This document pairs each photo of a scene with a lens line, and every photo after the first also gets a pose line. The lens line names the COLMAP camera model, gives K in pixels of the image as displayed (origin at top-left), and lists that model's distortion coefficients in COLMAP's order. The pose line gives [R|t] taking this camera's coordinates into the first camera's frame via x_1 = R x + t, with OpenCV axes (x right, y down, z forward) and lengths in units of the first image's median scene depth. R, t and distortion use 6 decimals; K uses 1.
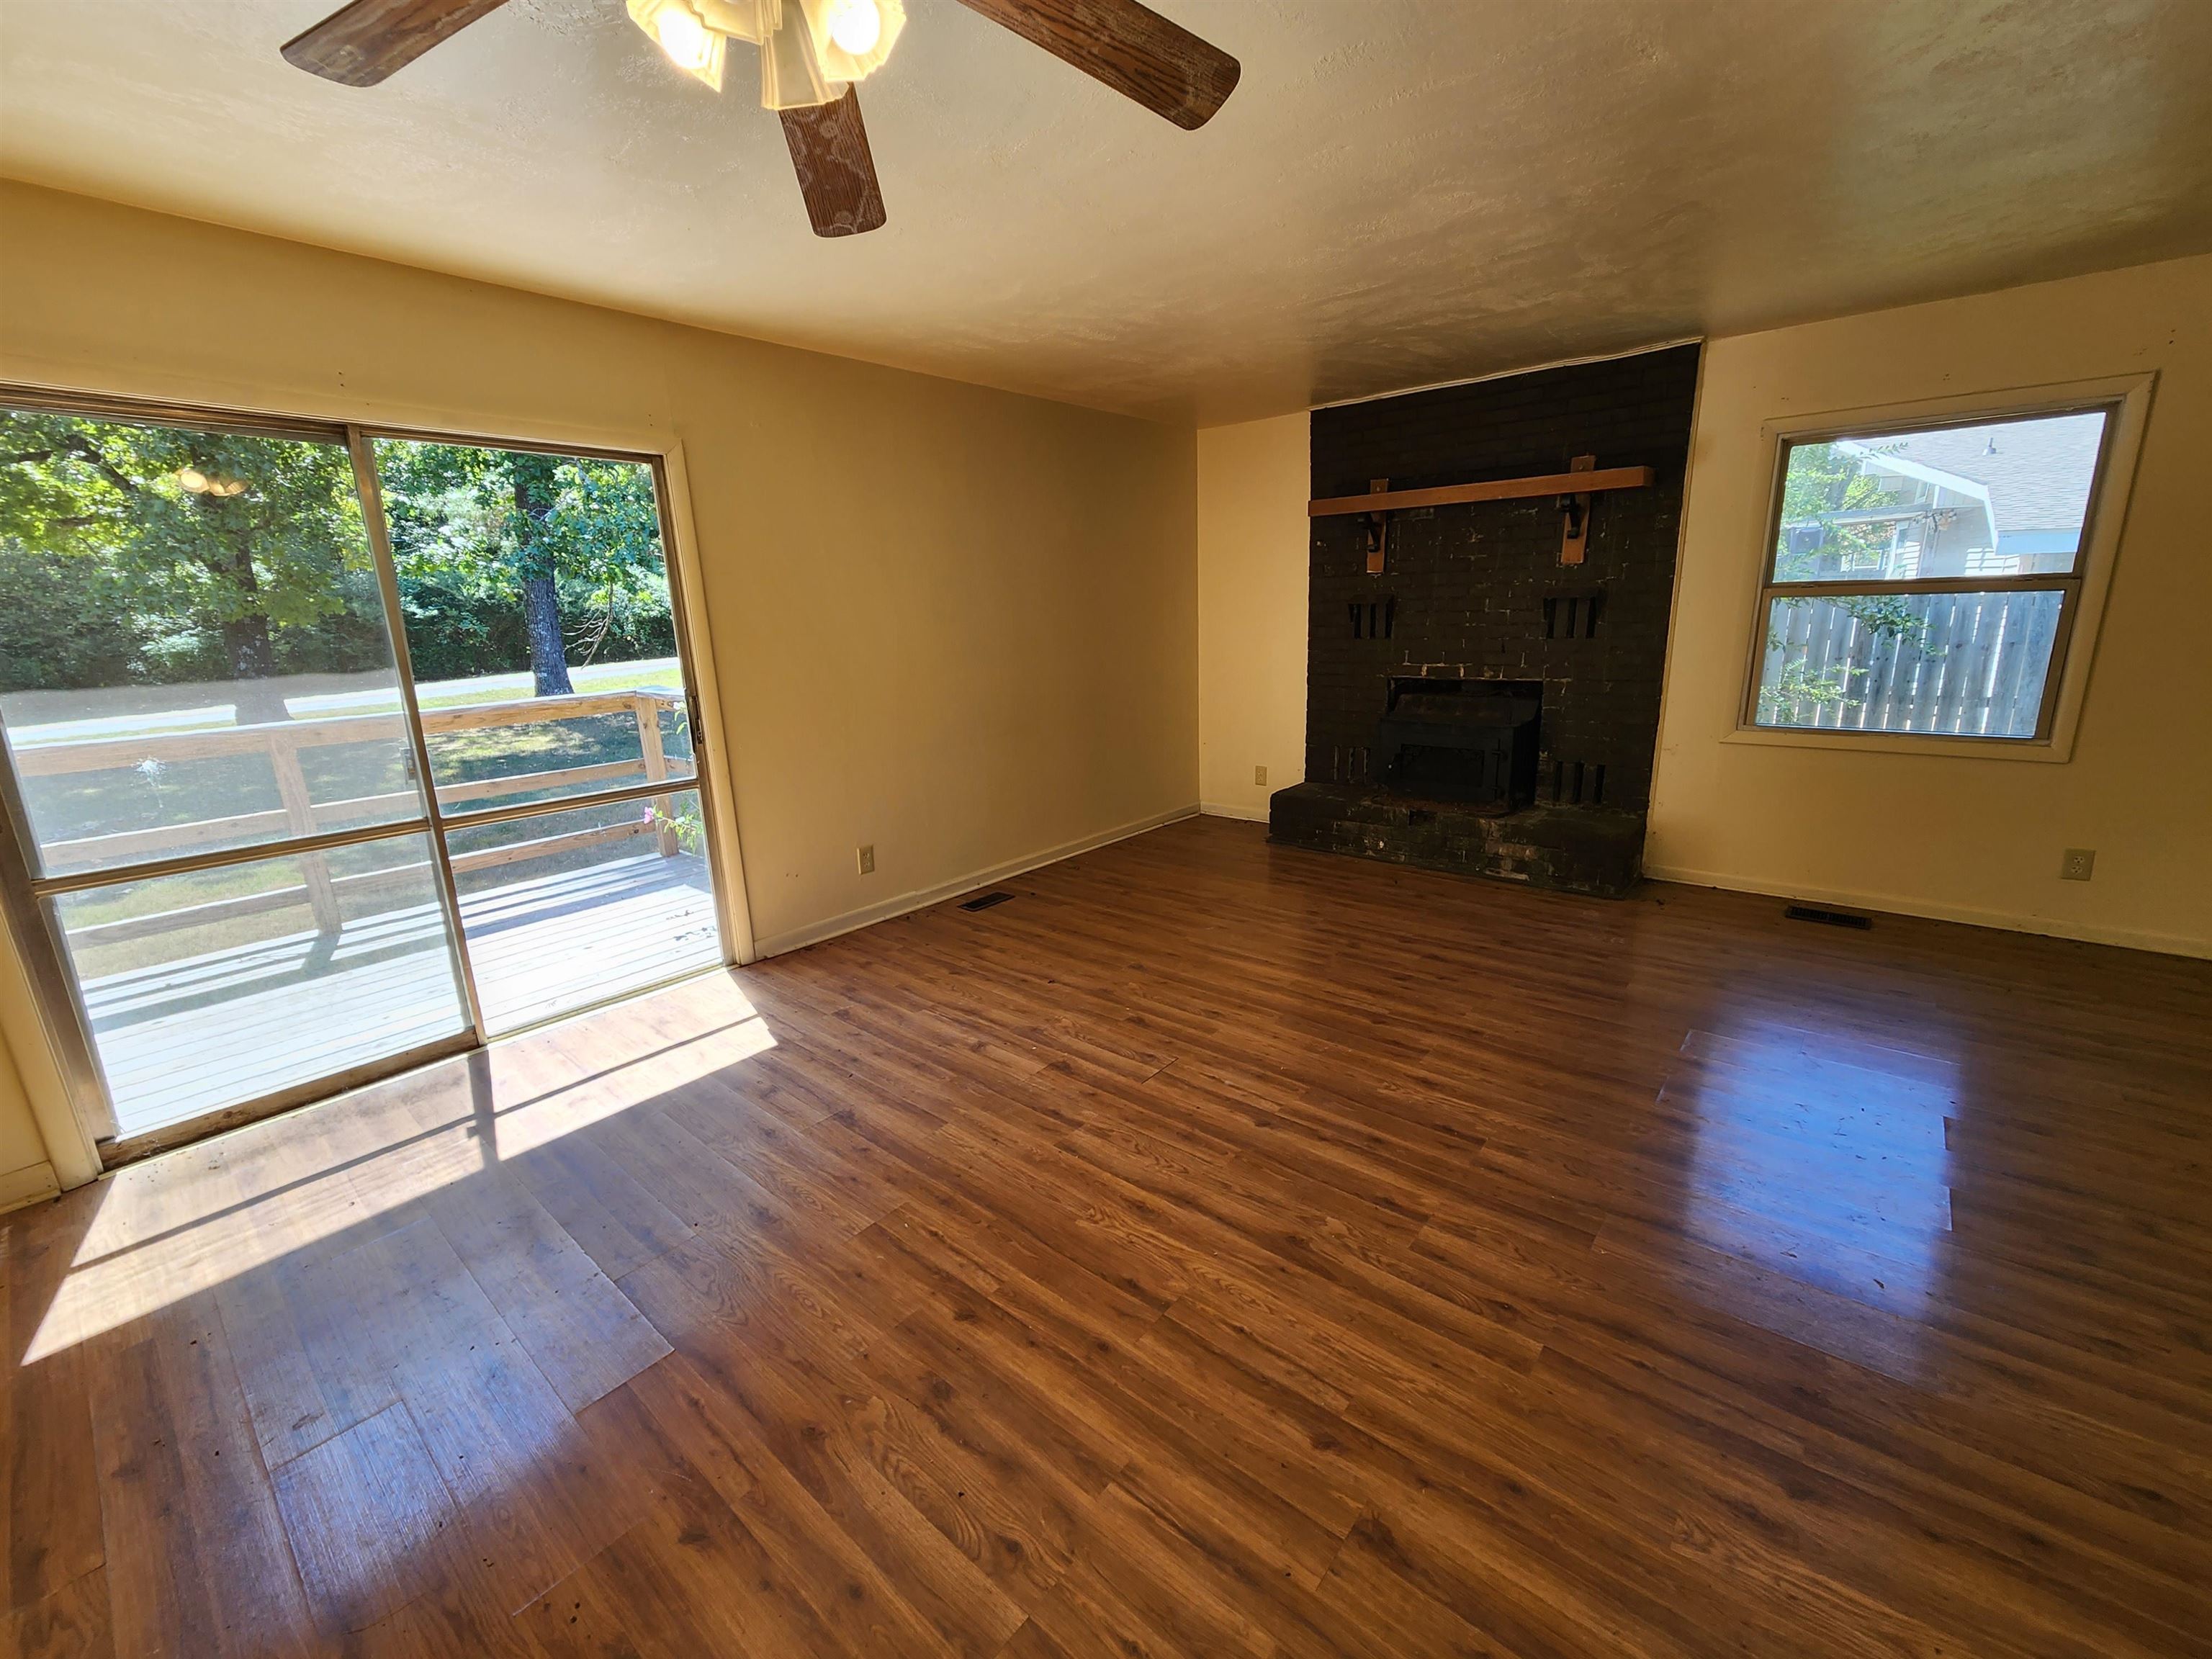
lens RADIAL K [[909.1, 0, 1097.4], [0, 909.1, 825.8], [0, 0, 1]] dist [0.006425, -0.003505]
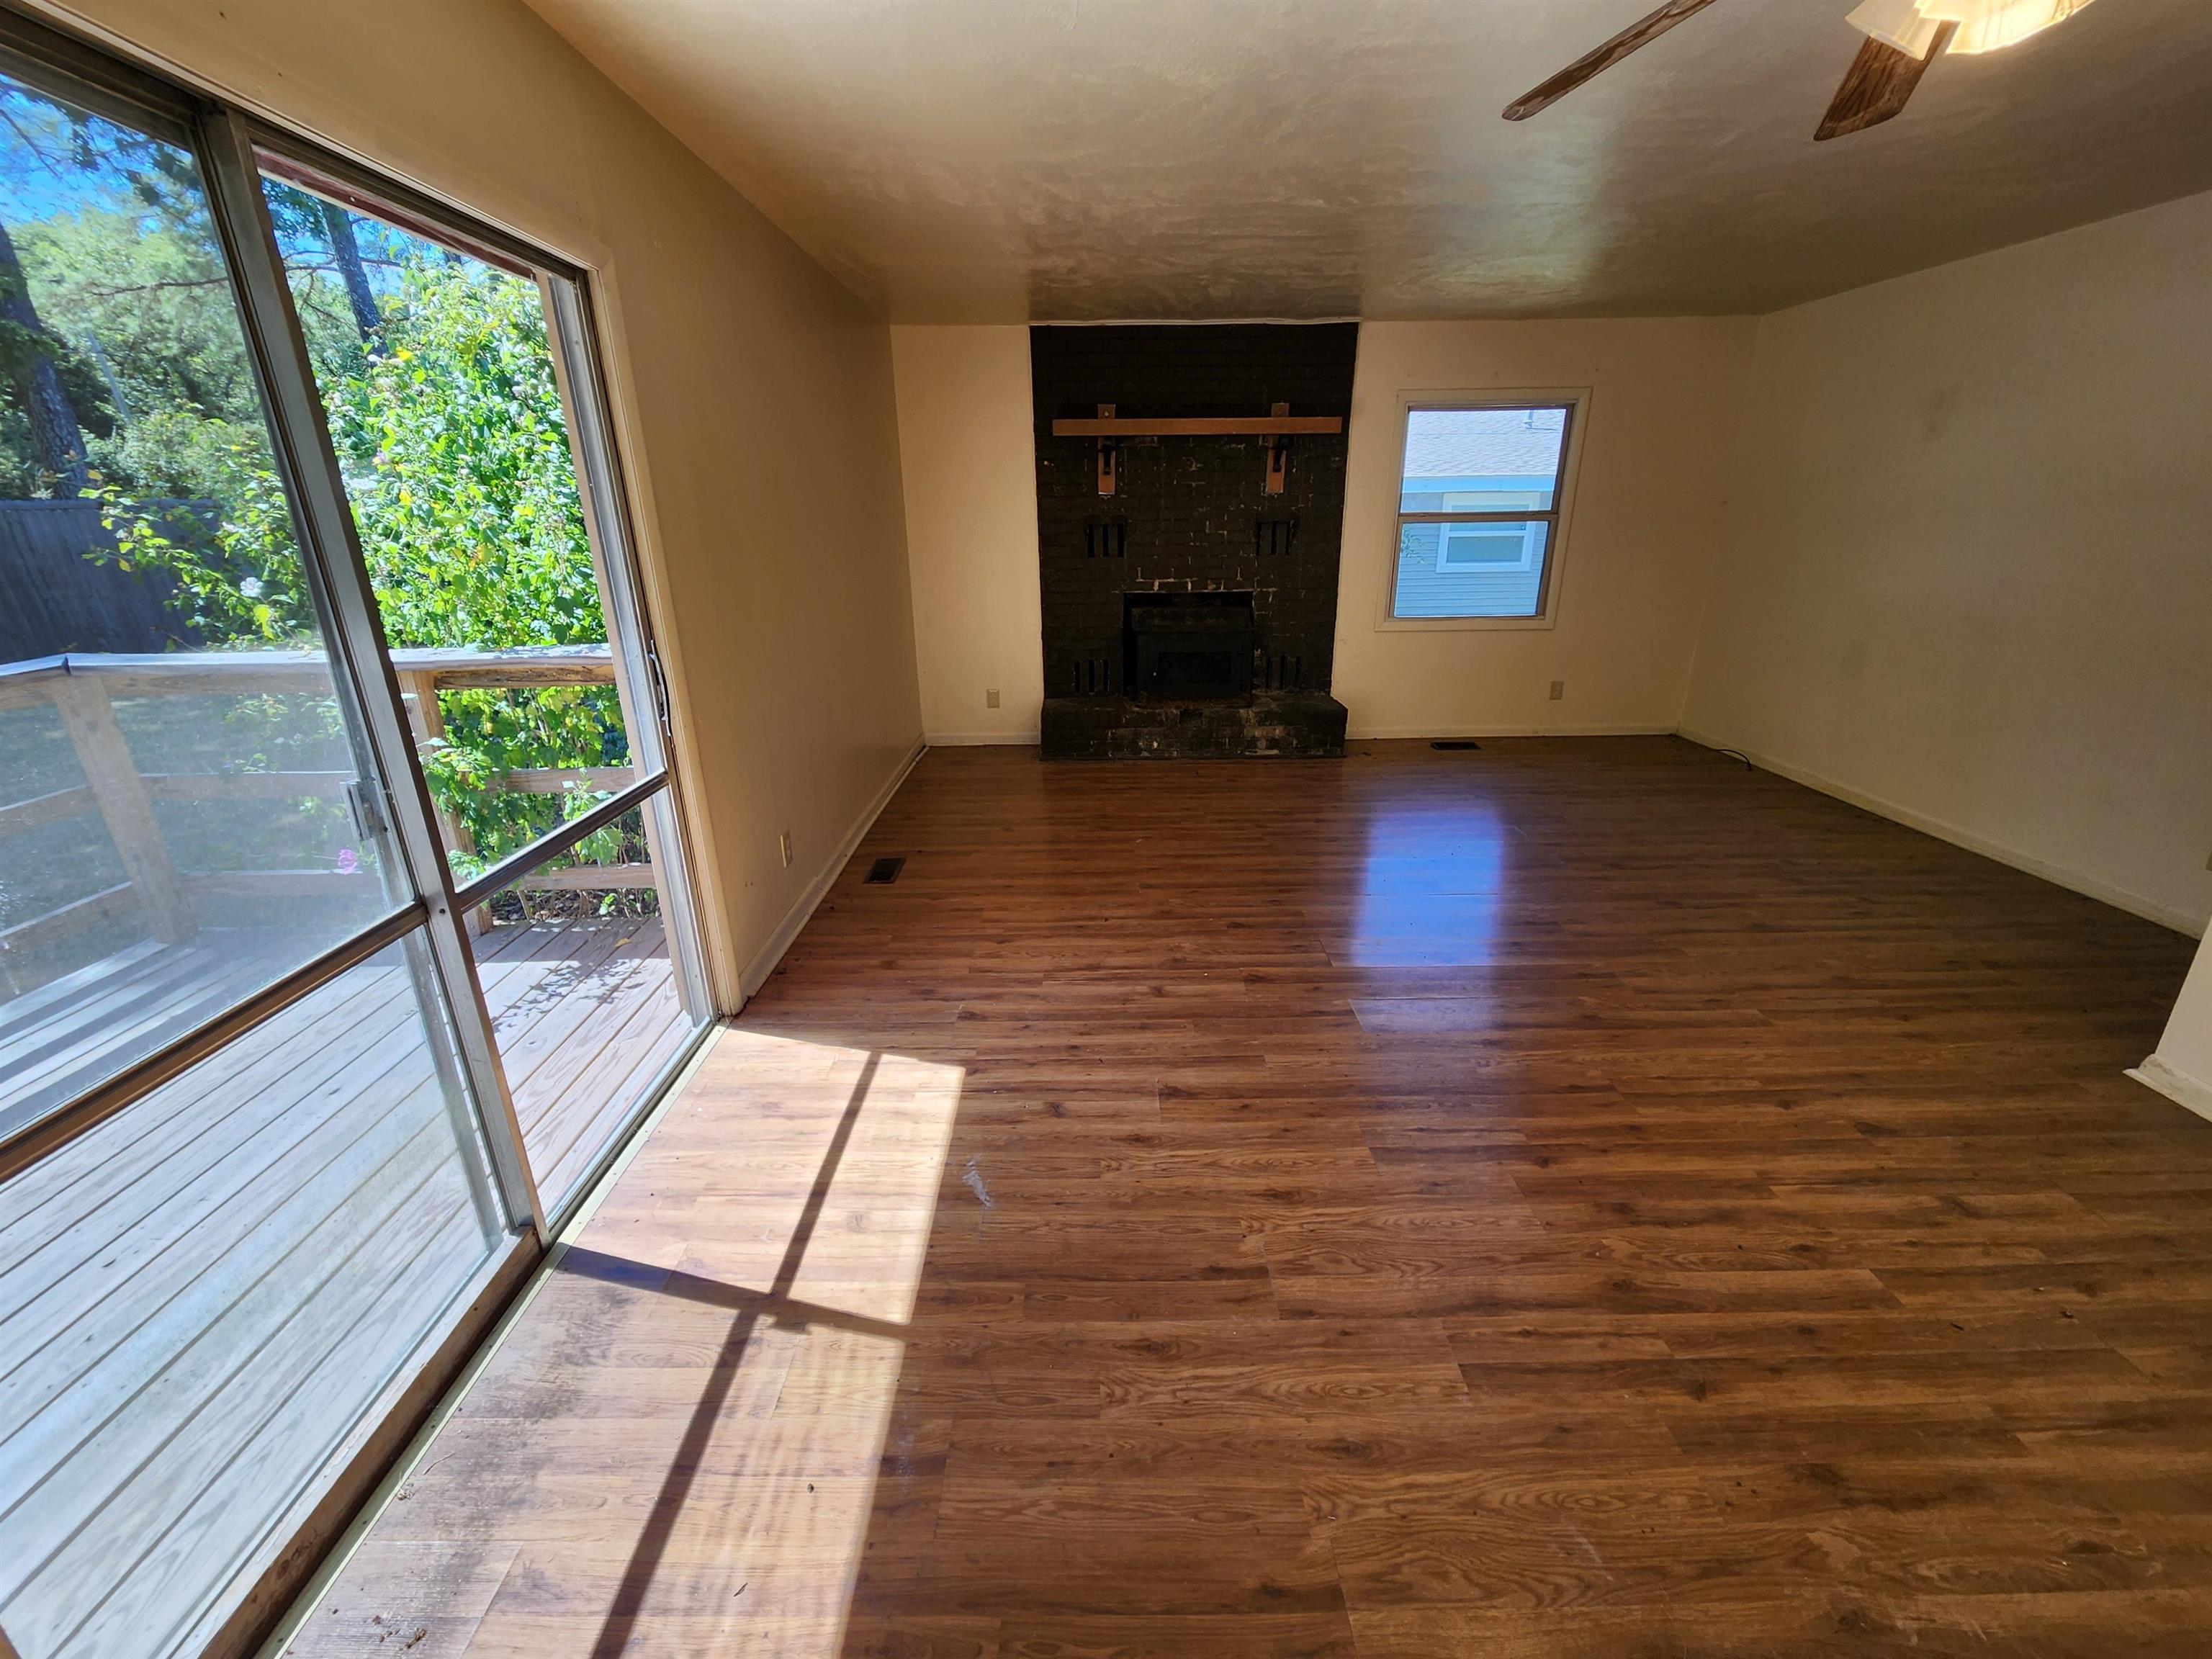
lens RADIAL K [[909.1, 0, 1106.3], [0, 909.1, 819.8], [0, 0, 1]] dist [0.006425, -0.003505]
pose [[0.752020, -0.192422, 0.630428, -0.632745], [0.144115, 0.981299, 0.127606, -0.055992], [-0.643192, -0.005108, 0.765688, 0.255894]]
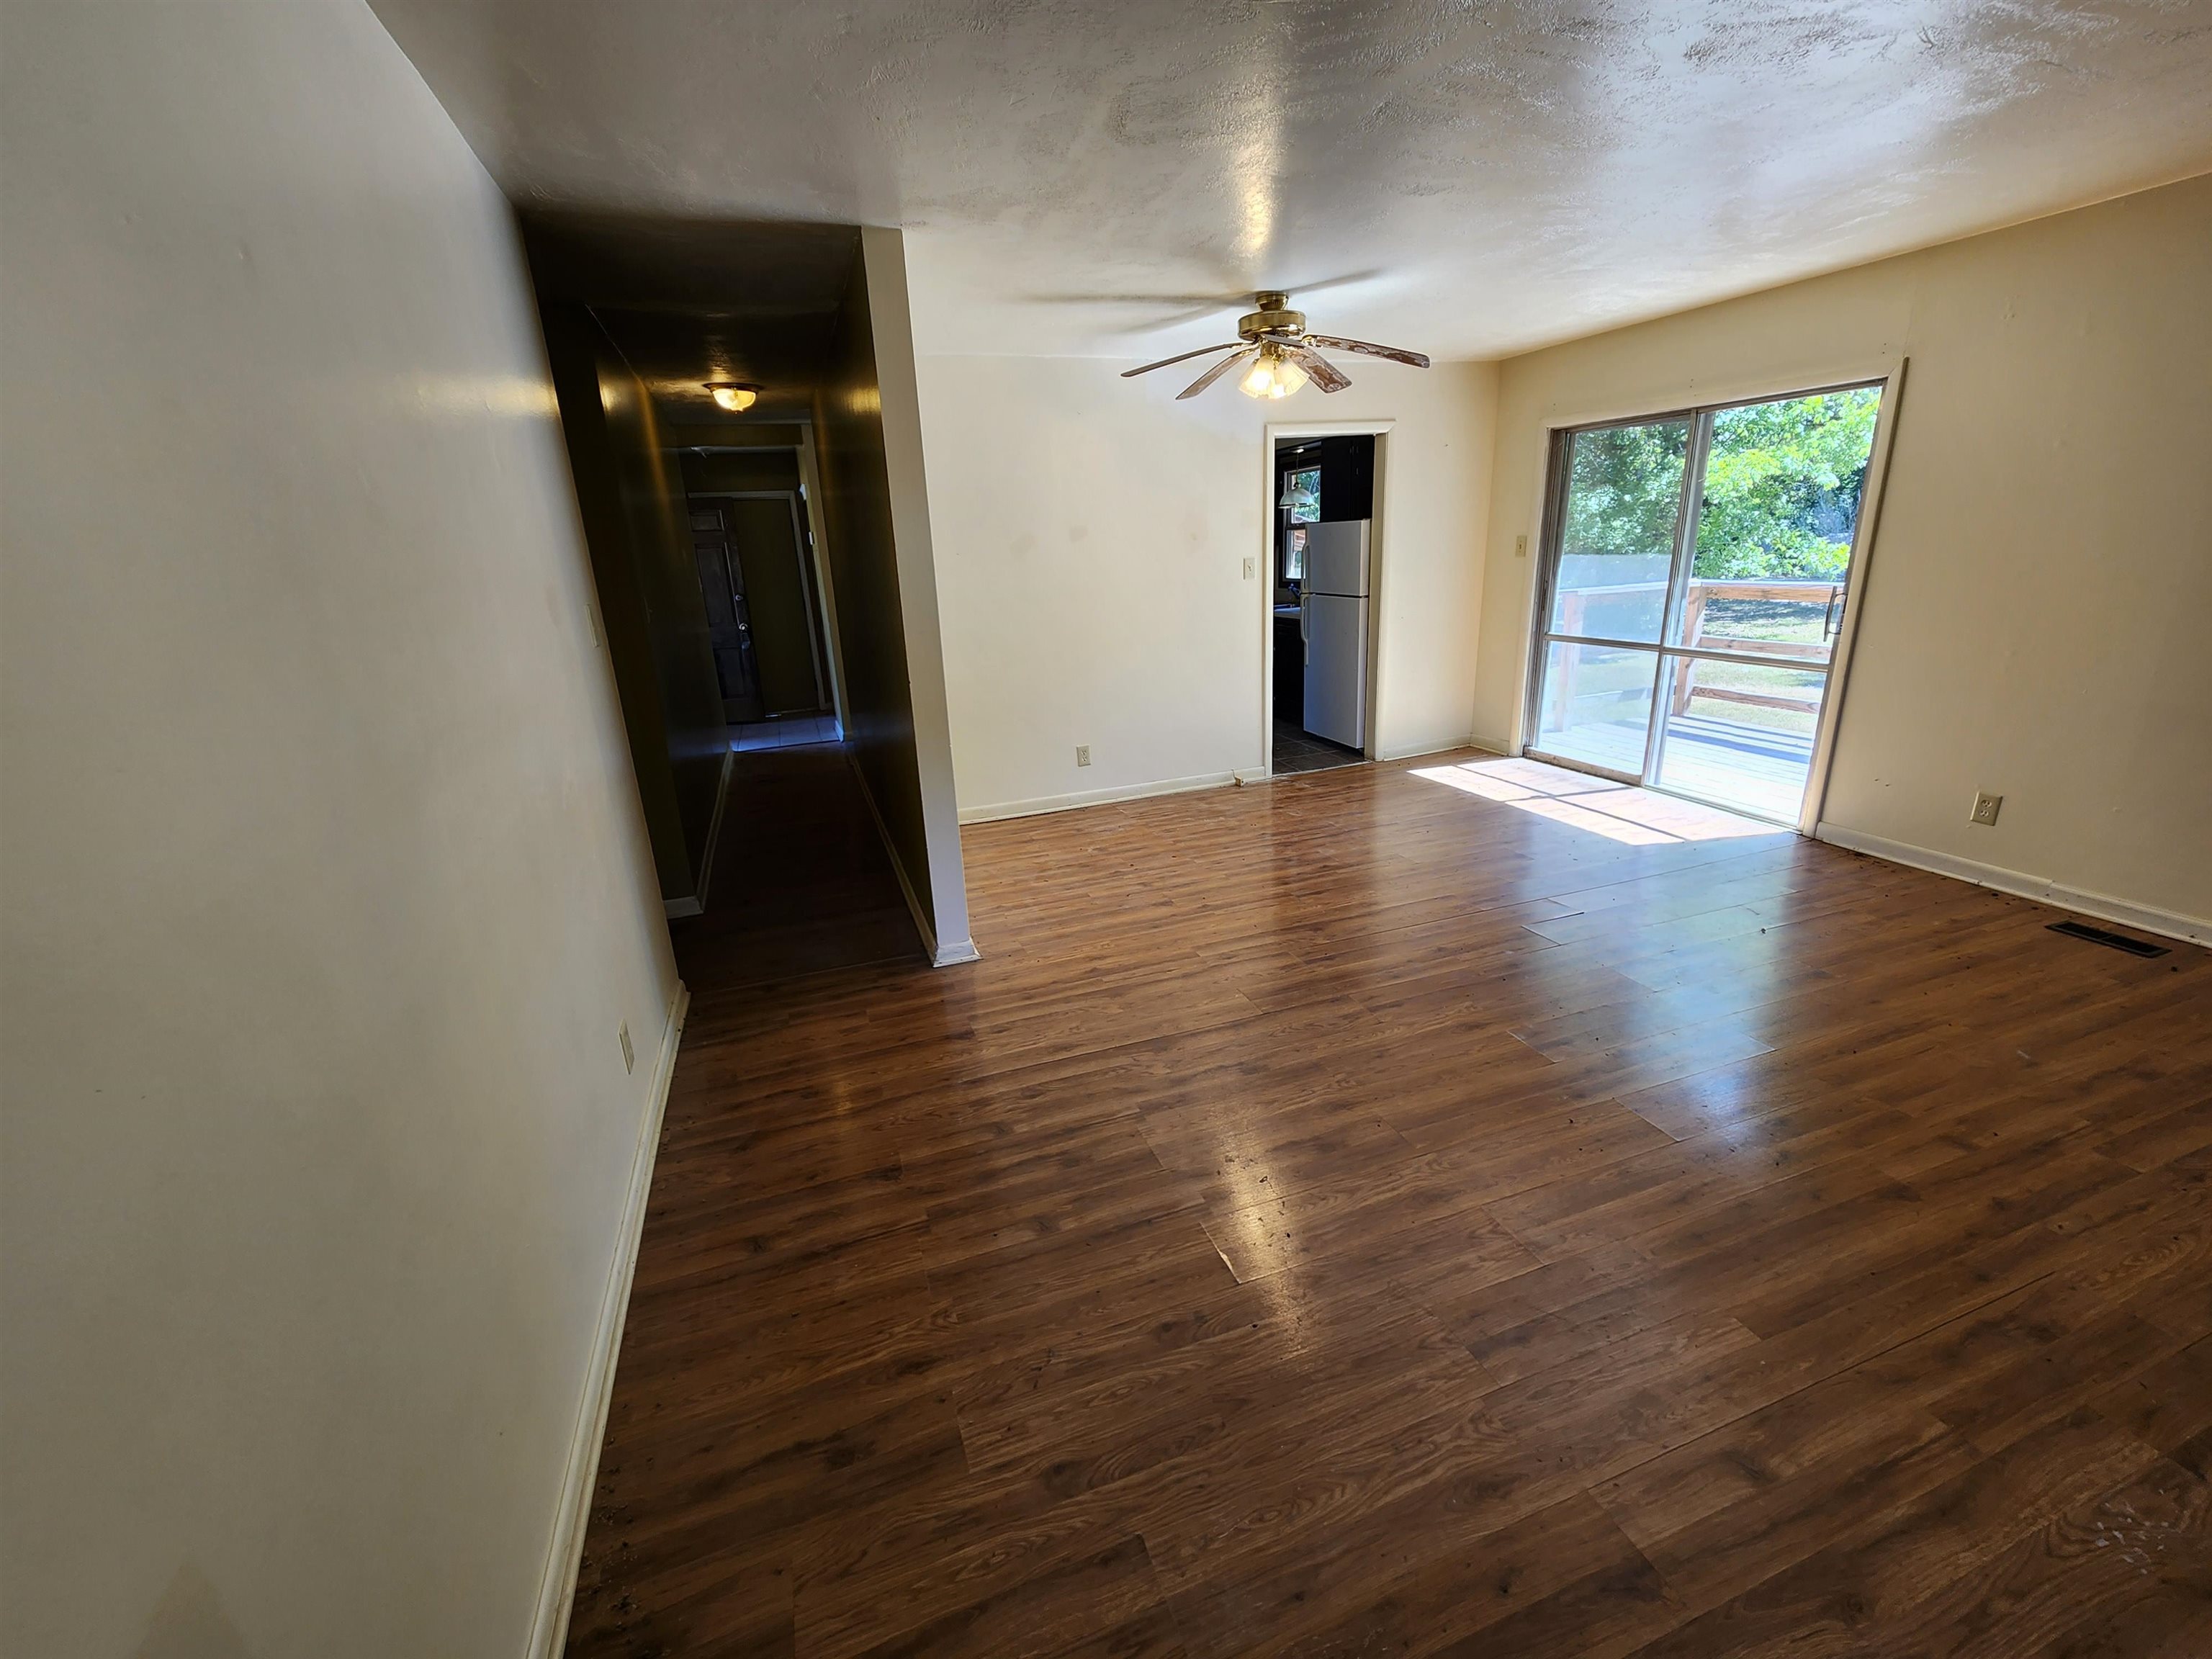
lens RADIAL K [[909.1, 0, 1116.0], [0, 909.1, 830.7], [0, 0, 1]] dist [0.006425, -0.003505]
pose [[-0.486136, 0.317020, -0.814353, 1.014490], [-0.148597, 0.888319, 0.434521, -0.233464], [0.861157, 0.332247, -0.384735, 0.738572]]
